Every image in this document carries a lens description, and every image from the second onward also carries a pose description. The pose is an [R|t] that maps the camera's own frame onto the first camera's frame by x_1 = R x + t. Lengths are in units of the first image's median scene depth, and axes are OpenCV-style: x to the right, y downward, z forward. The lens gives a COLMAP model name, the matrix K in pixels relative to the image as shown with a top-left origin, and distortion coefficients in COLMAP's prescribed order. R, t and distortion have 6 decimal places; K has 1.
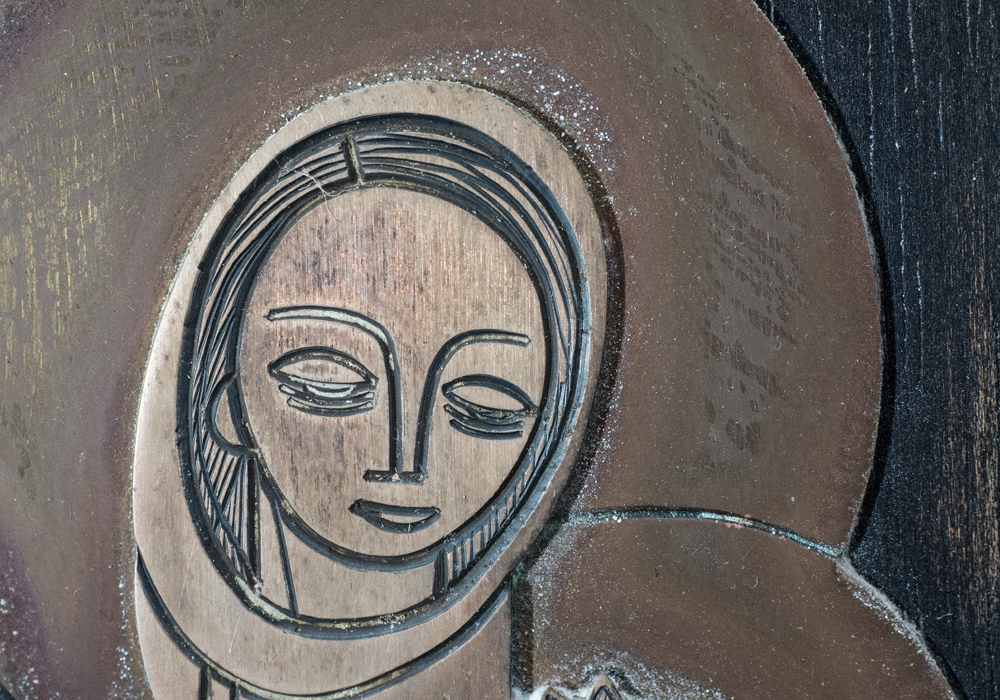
lens RADIAL K [[2412.1, 0, 500.9], [0, 2412.1, 347.8], [0, 0, 1]] dist [0.034605, 0.000000]
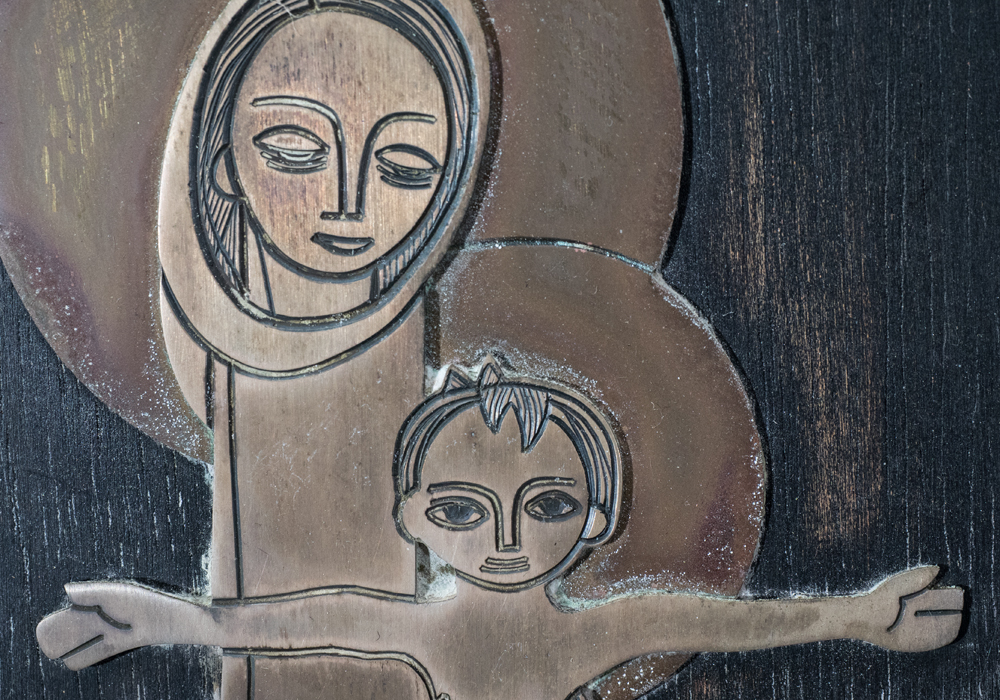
lens RADIAL K [[2412.1, 0, 500.2], [0, 2412.1, 352.4], [0, 0, 1]] dist [0.034605, 0.000000]
pose [[0.999869, -0.004442, 0.015550, 0.026829], [0.004049, 0.999673, 0.025230, 0.098056], [-0.015657, -0.025163, 0.999561, -0.428965]]
